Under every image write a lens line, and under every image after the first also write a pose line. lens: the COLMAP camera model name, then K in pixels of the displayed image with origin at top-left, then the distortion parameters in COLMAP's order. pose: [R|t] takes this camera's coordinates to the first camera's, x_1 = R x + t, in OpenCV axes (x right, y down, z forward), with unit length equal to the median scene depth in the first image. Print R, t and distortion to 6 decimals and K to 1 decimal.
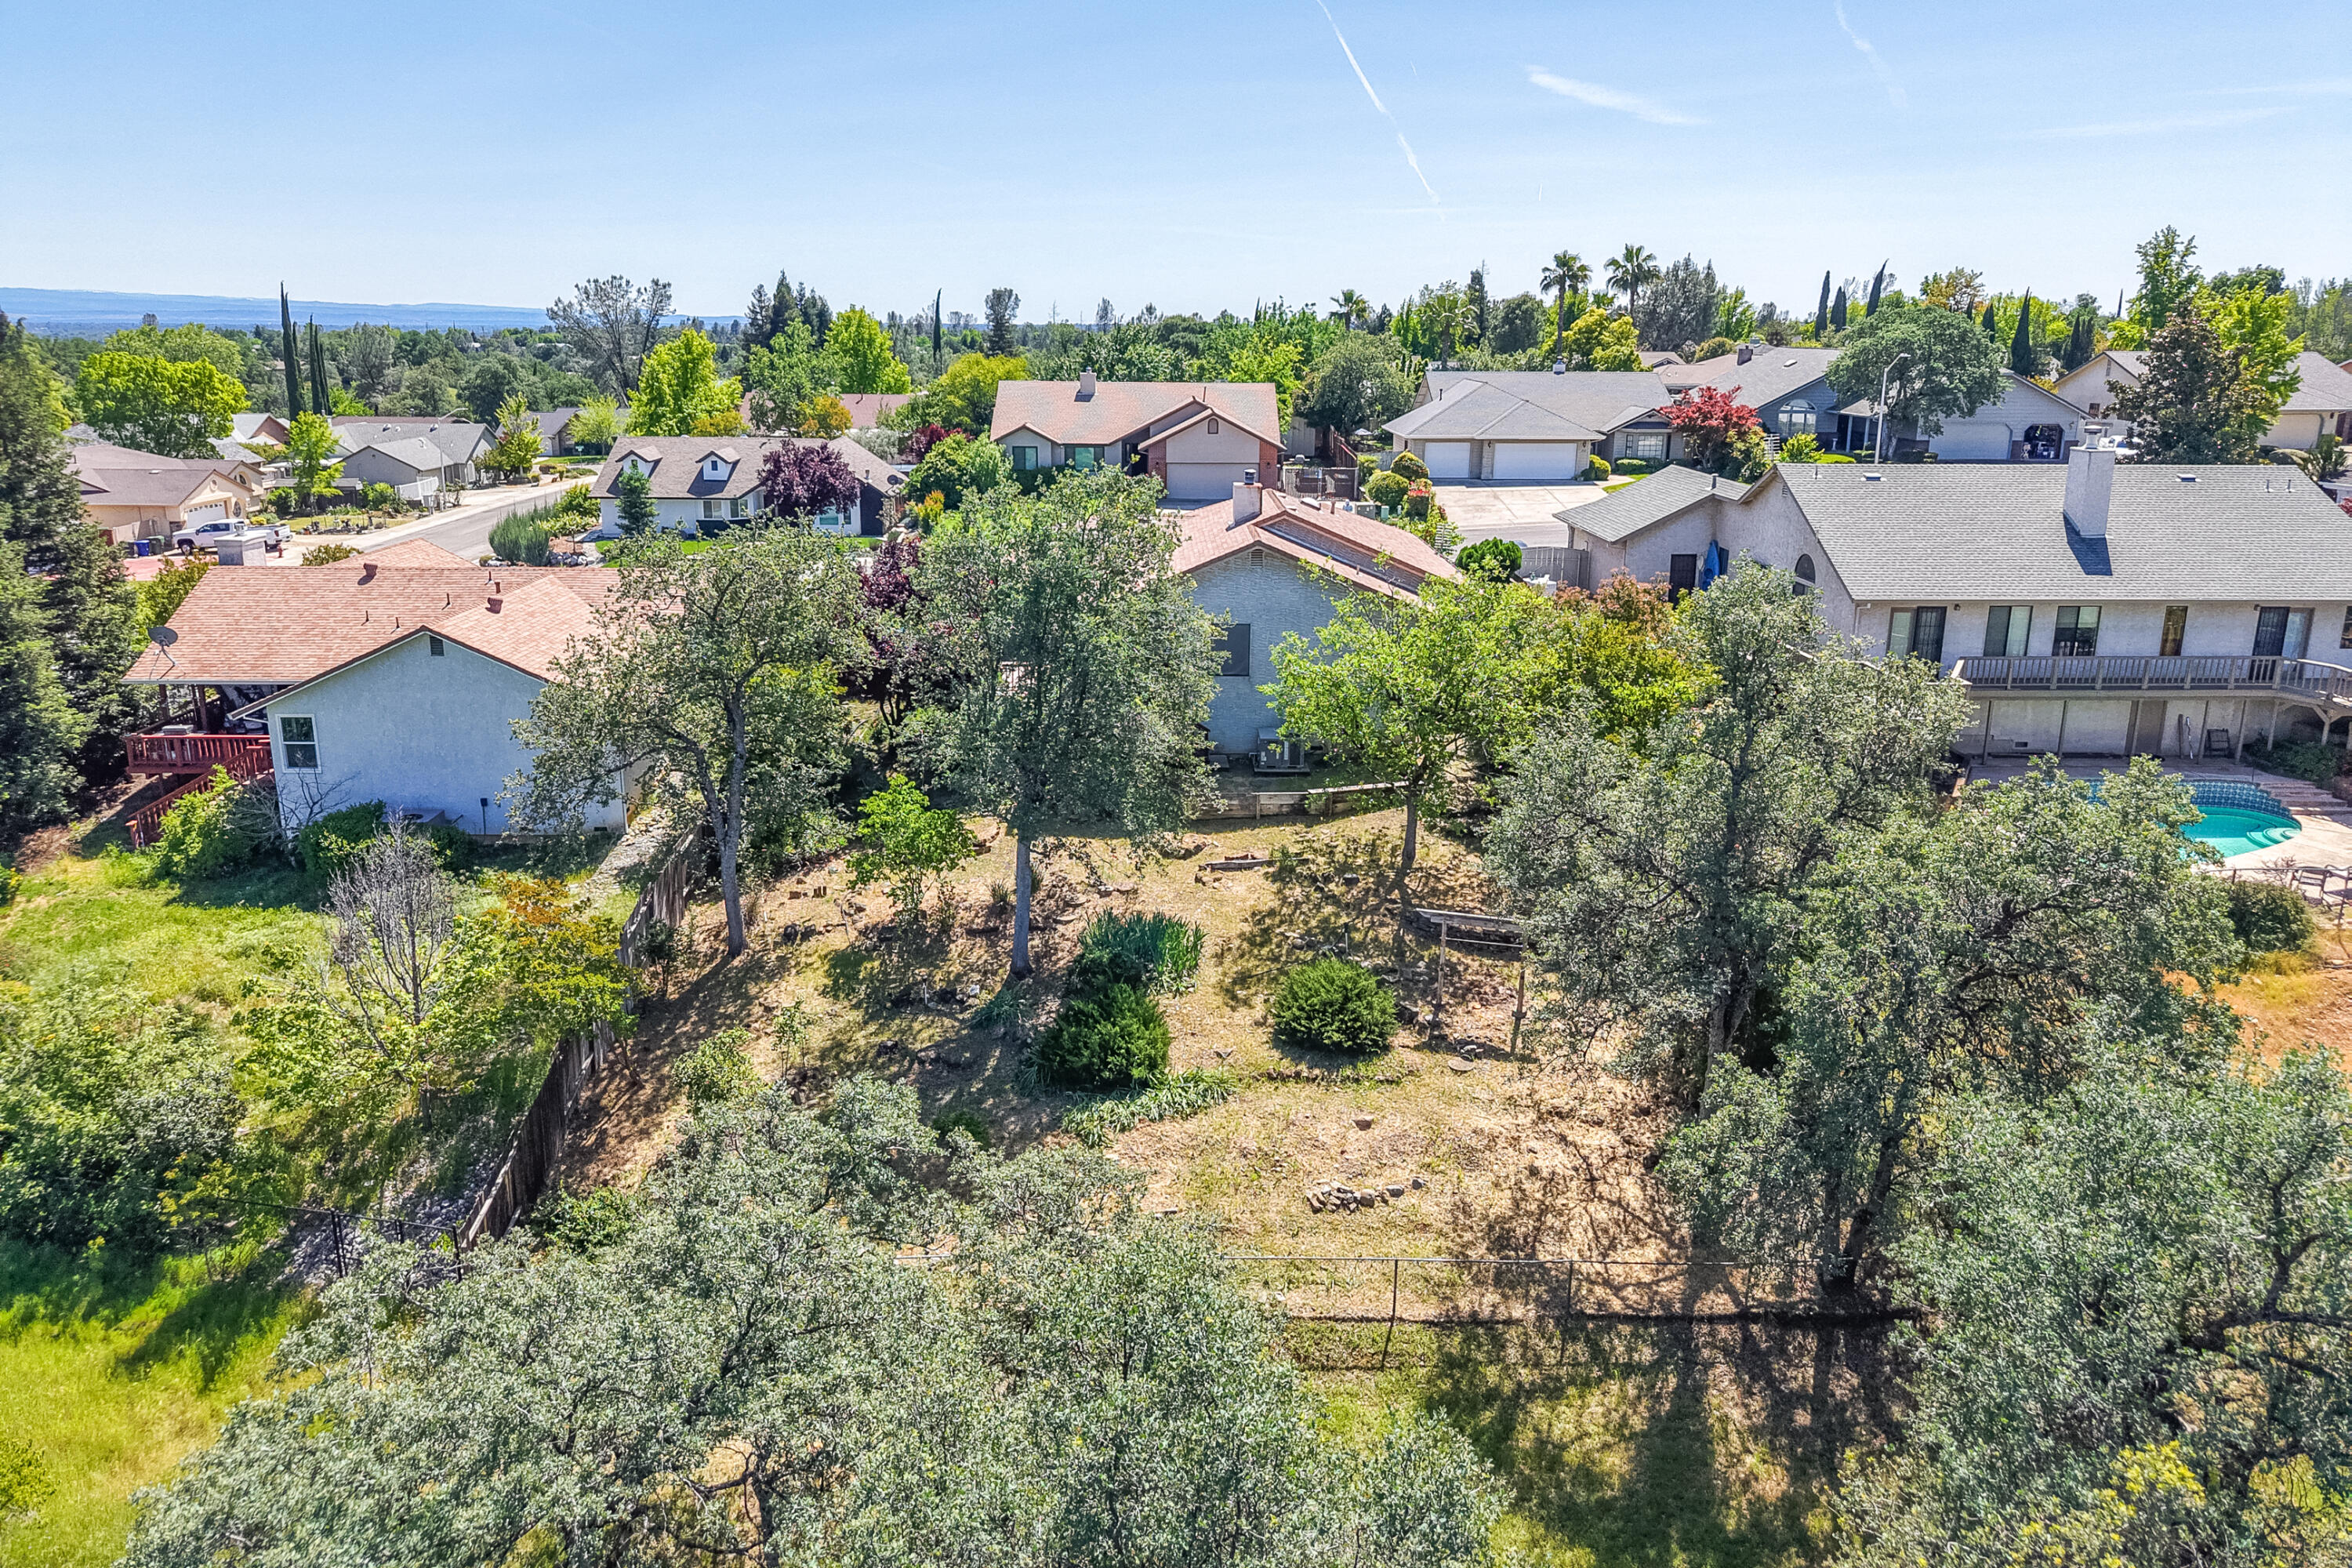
lens RADIAL K [[1564.8, 0, 1179.0], [0, 1564.8, 764.7], [0, 0, 1]] dist [0.040336, -0.045422]
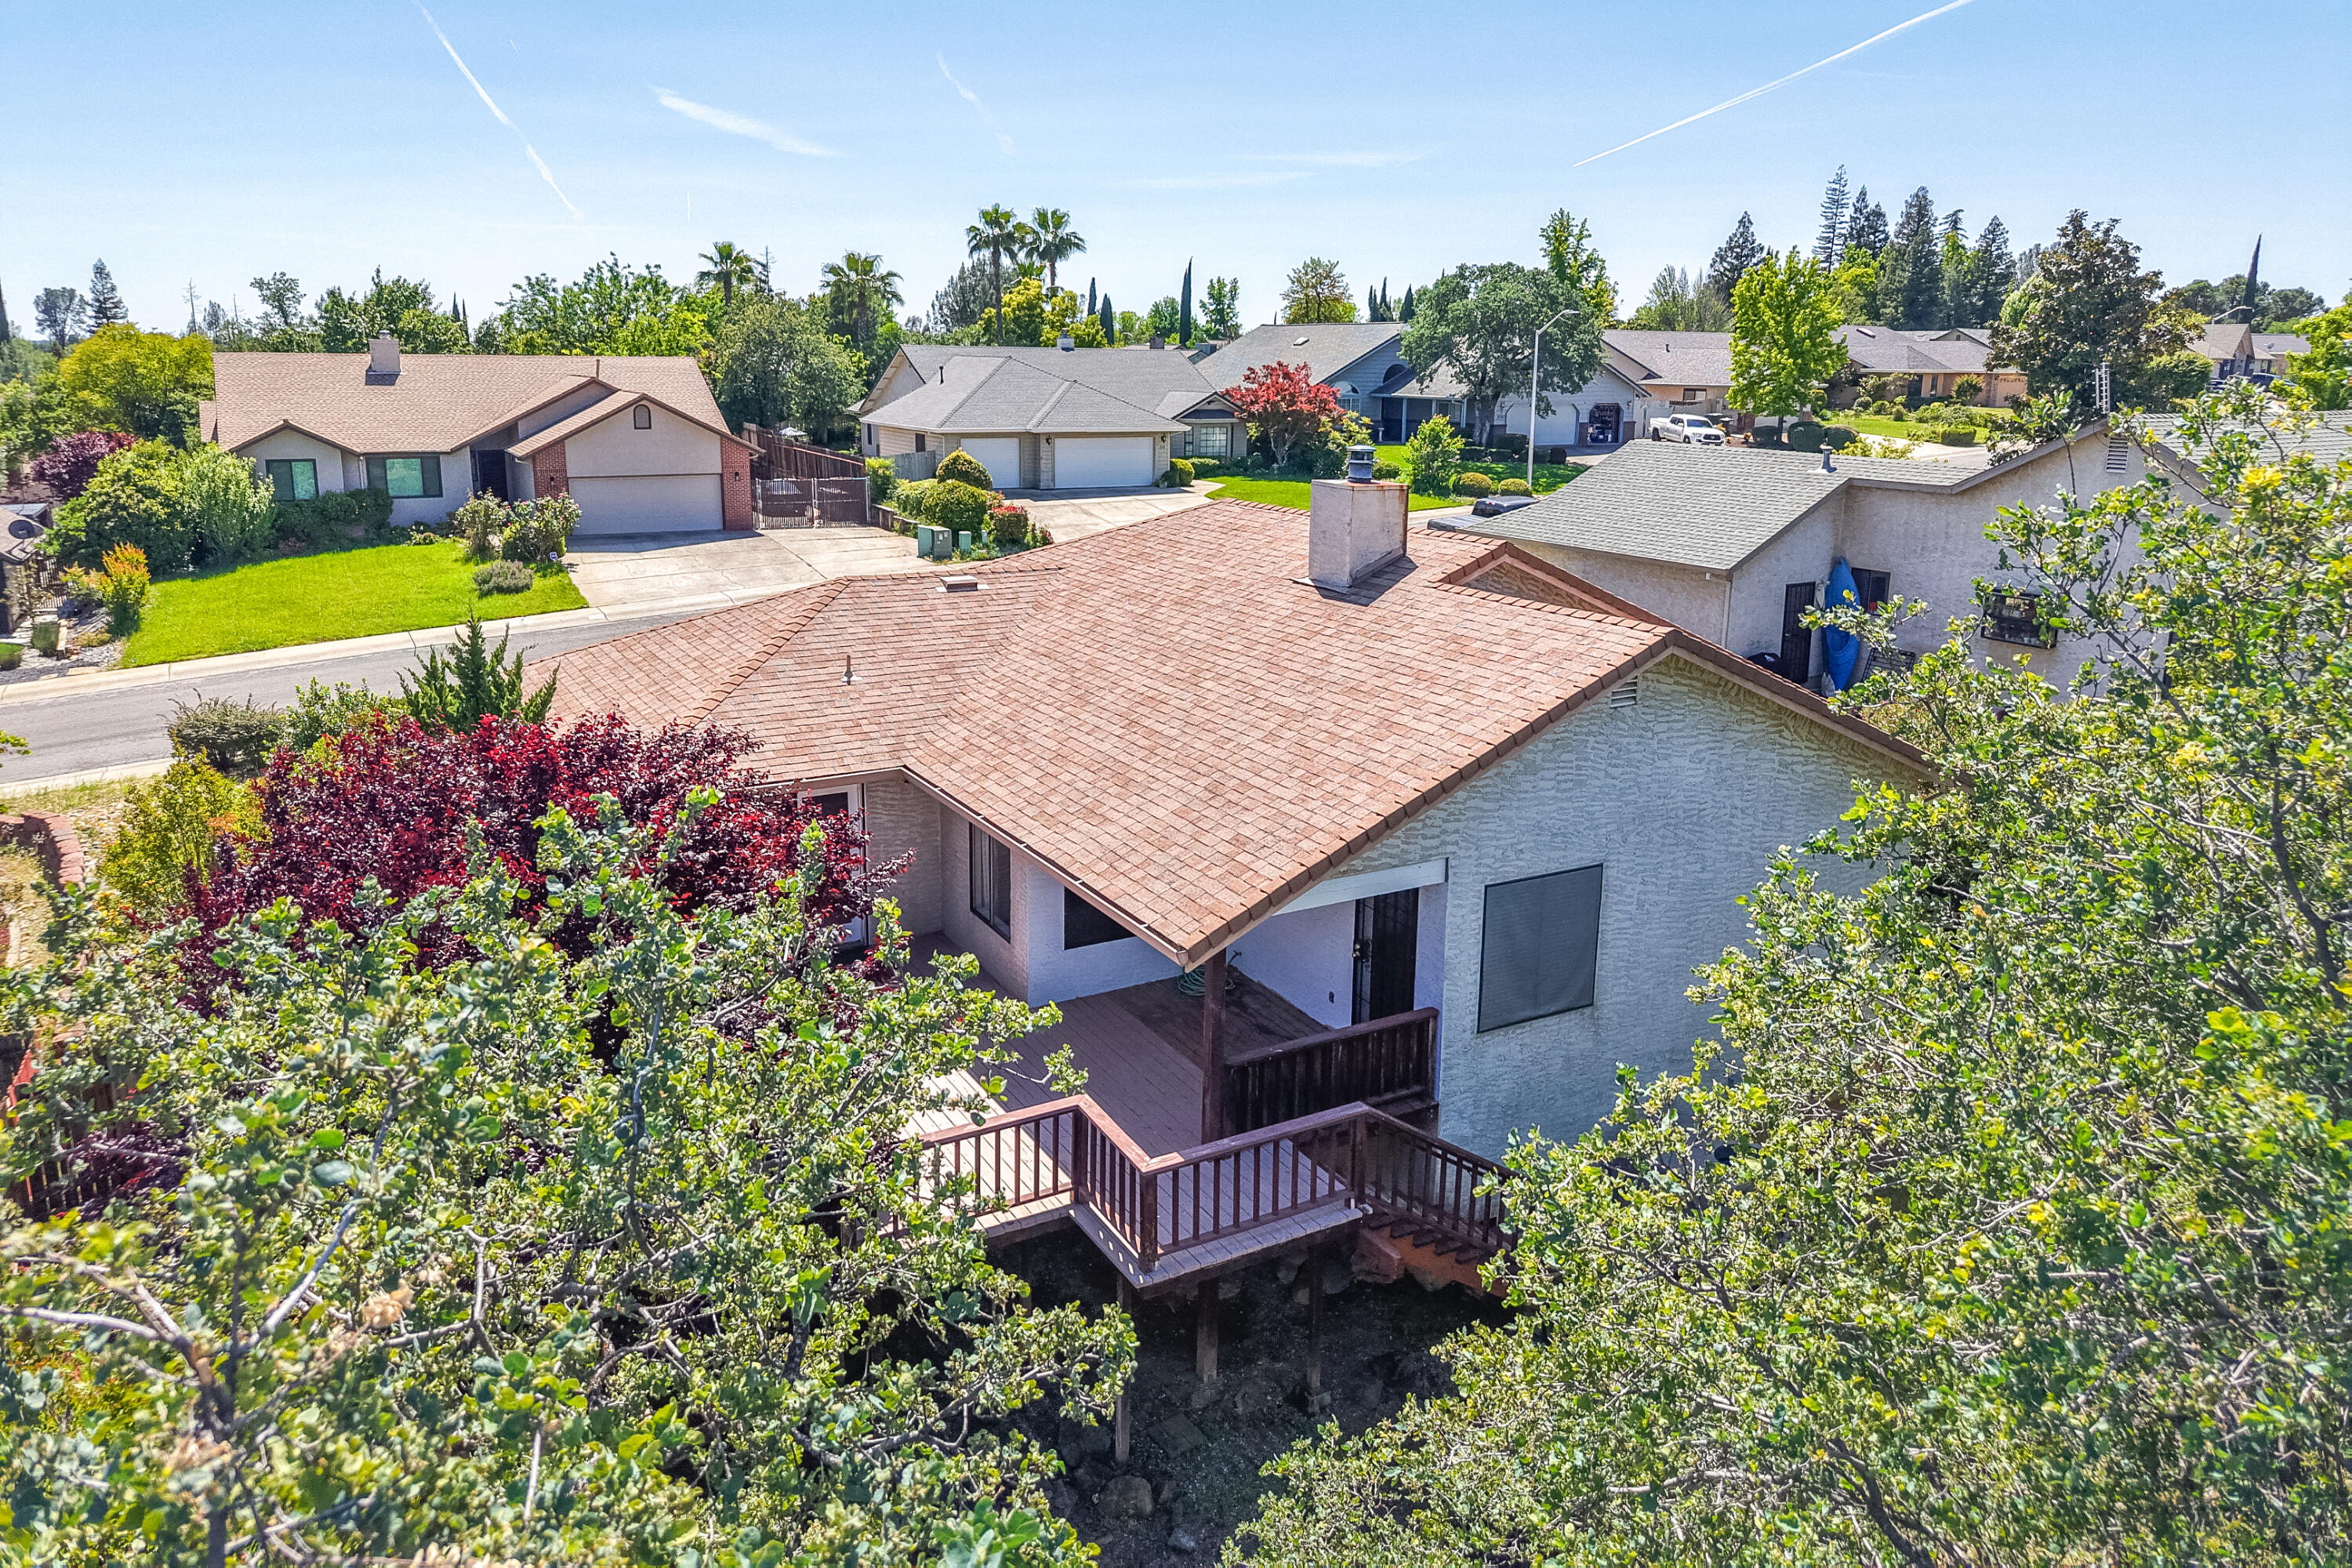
lens RADIAL K [[1564.8, 0, 1178.2], [0, 1564.8, 735.1], [0, 0, 1]] dist [0.040336, -0.045422]
pose [[0.877352, -0.111464, 0.466723, -0.202617], [0.125718, 0.992066, 0.000601, -0.132831], [-0.463087, 0.058148, 0.884404, 0.730366]]
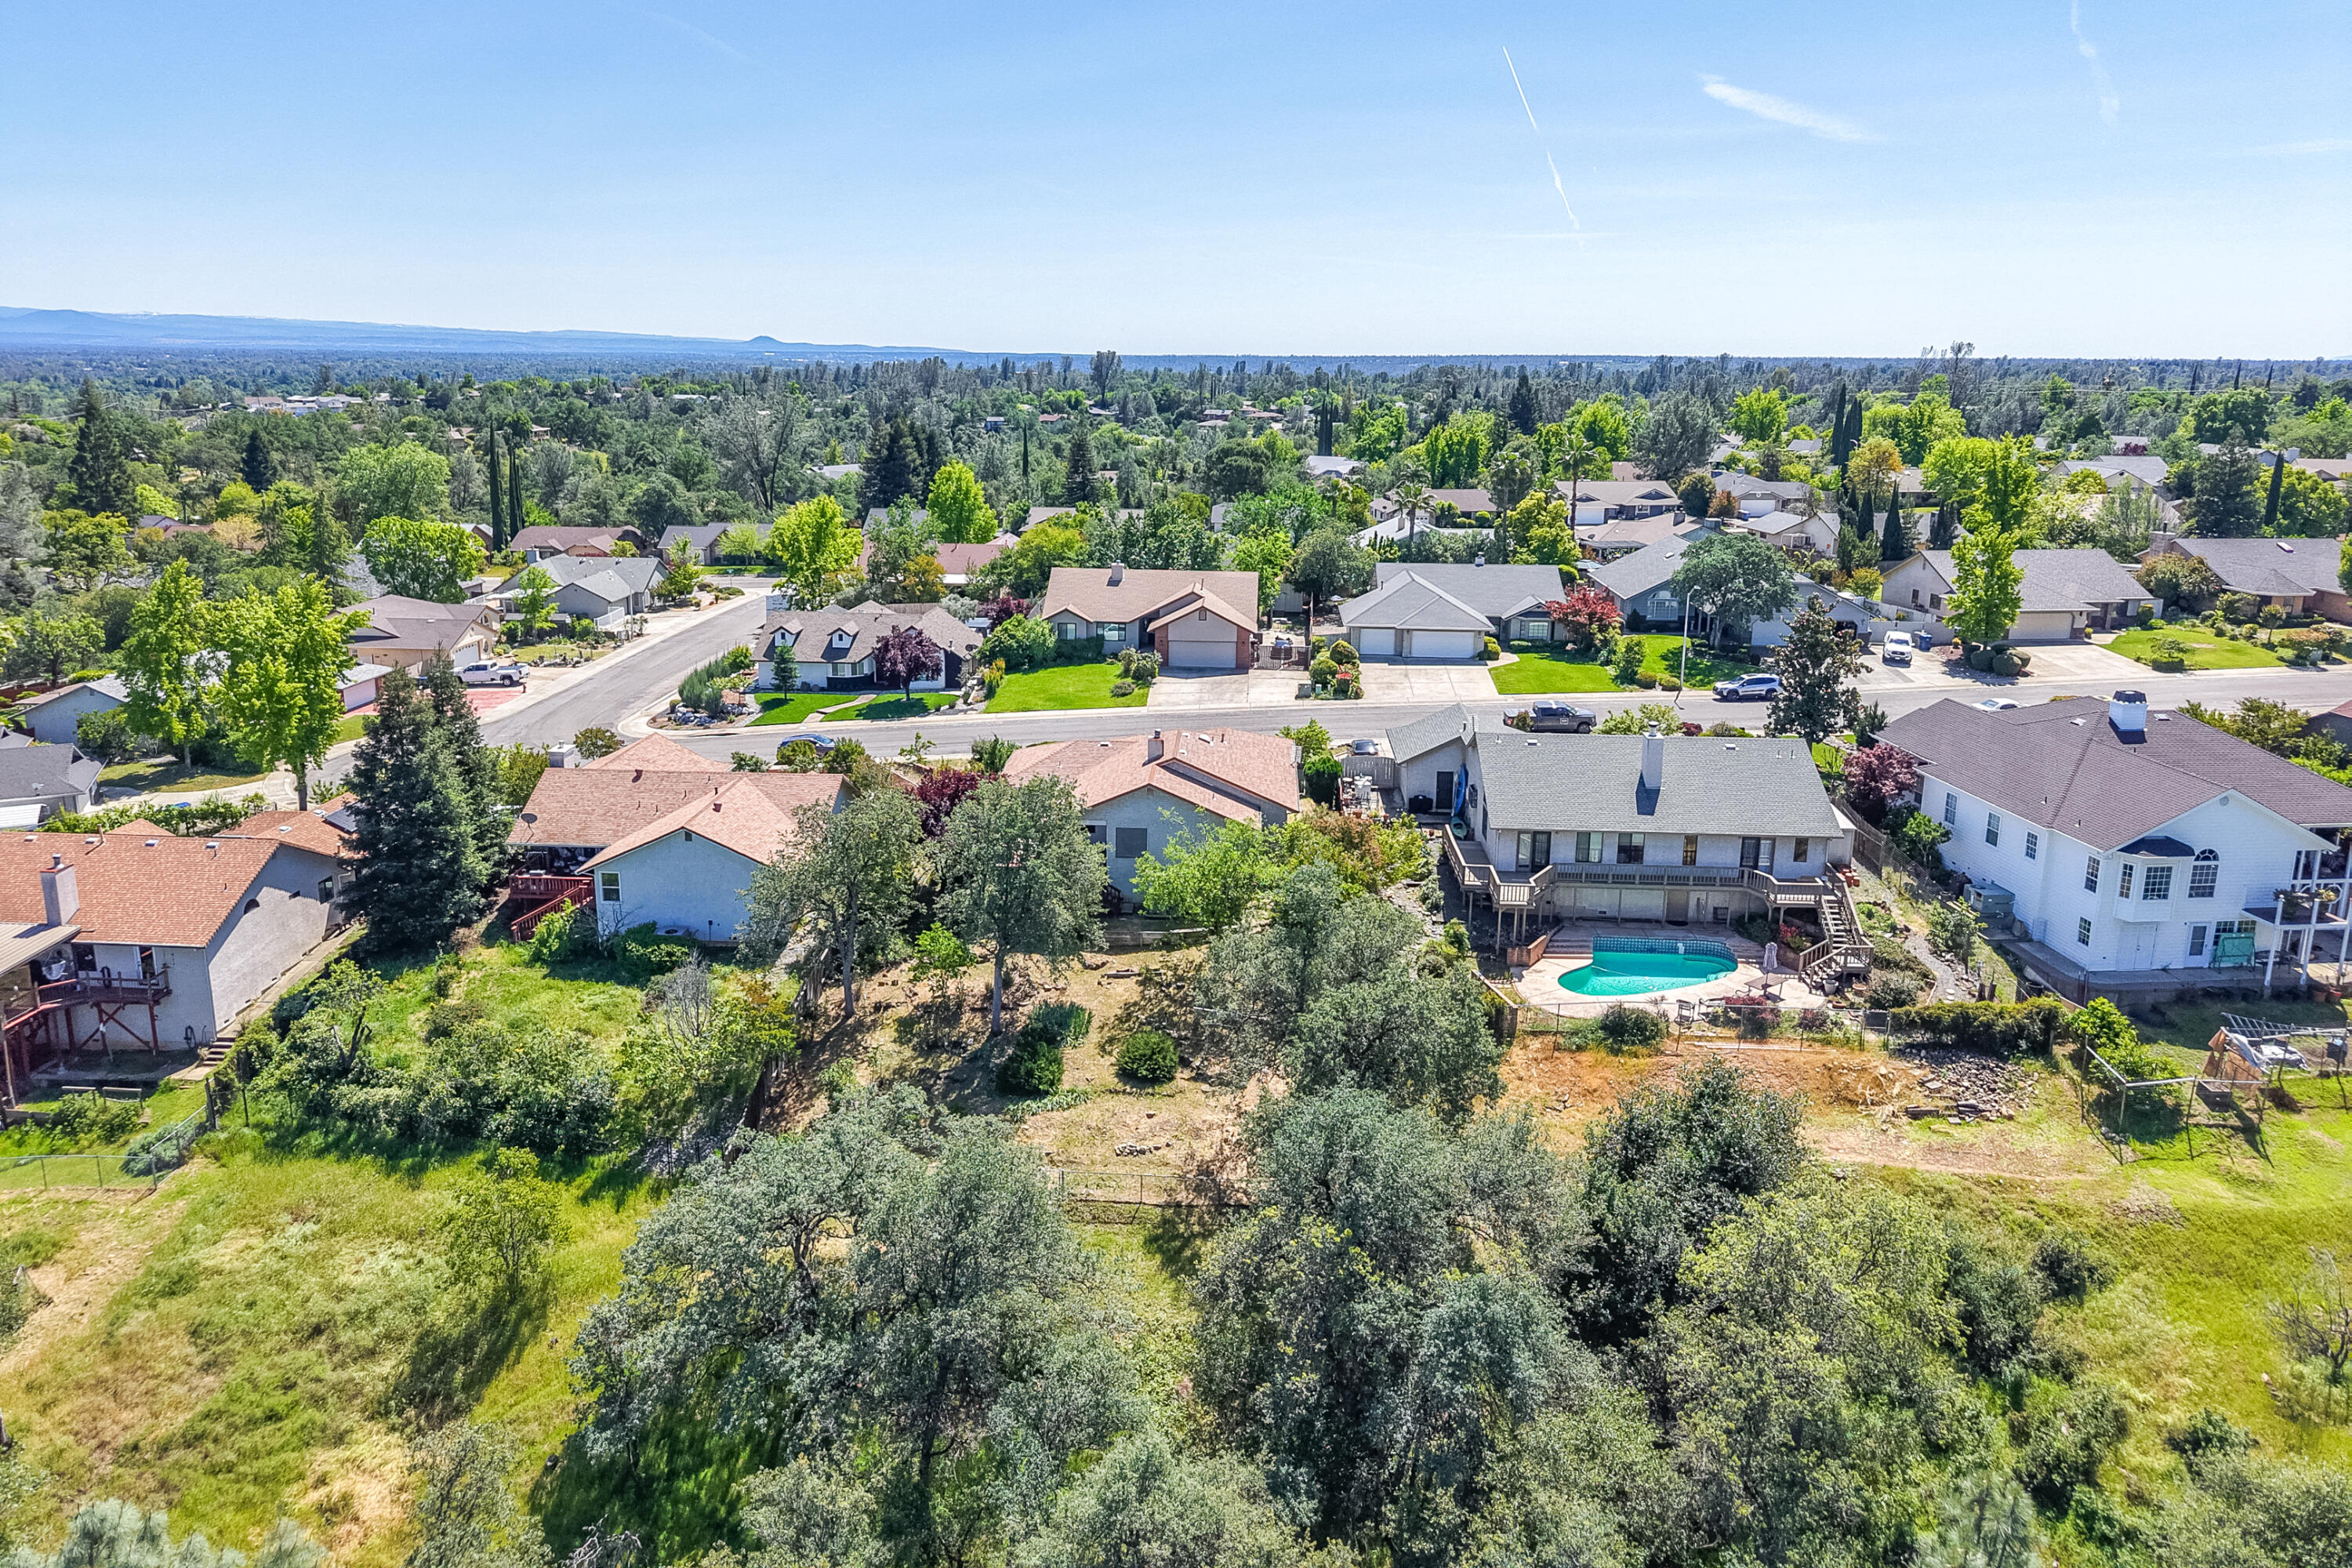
lens RADIAL K [[1564.8, 0, 1178.9], [0, 1564.8, 773.5], [0, 0, 1]] dist [0.040336, -0.045422]
pose [[0.997582, 0.022491, -0.065757, 0.192811], [-0.023229, 0.999675, -0.010477, -0.135627], [0.065500, 0.011979, 0.997781, -0.718757]]
